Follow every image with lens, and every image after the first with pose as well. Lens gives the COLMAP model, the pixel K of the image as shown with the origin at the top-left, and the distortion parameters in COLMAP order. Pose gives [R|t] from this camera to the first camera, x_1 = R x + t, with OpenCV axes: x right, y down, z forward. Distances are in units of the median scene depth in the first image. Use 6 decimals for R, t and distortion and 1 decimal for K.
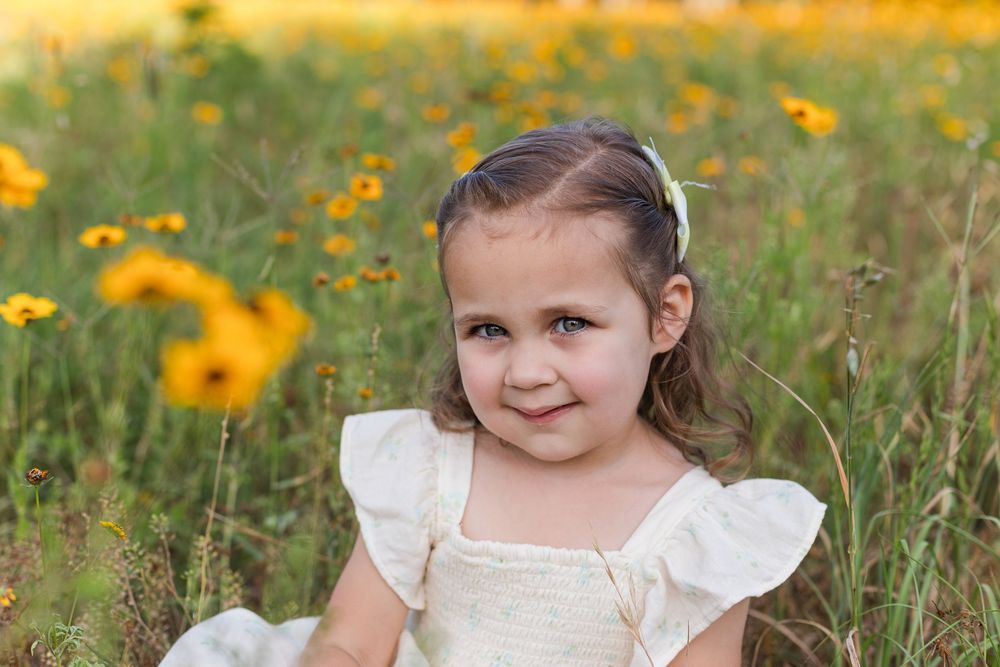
lens RADIAL K [[1443.4, 0, 500.0], [0, 1443.4, 333.5], [0, 0, 1]] dist [-0.034078, -0.046130]
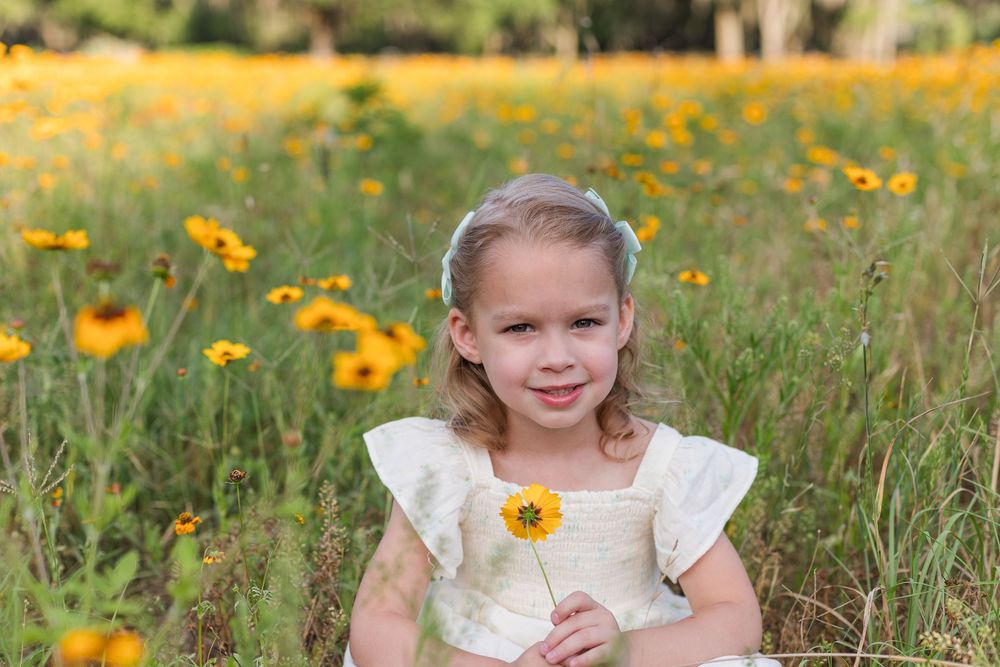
lens RADIAL K [[1443.4, 0, 500.0], [0, 1443.4, 333.5], [0, 0, 1]] dist [-0.034078, -0.046130]
pose [[0.993282, -0.015023, -0.114743, 0.044966], [0.010337, 0.999092, -0.041328, 0.017425], [0.115260, 0.039864, 0.992535, -0.189721]]
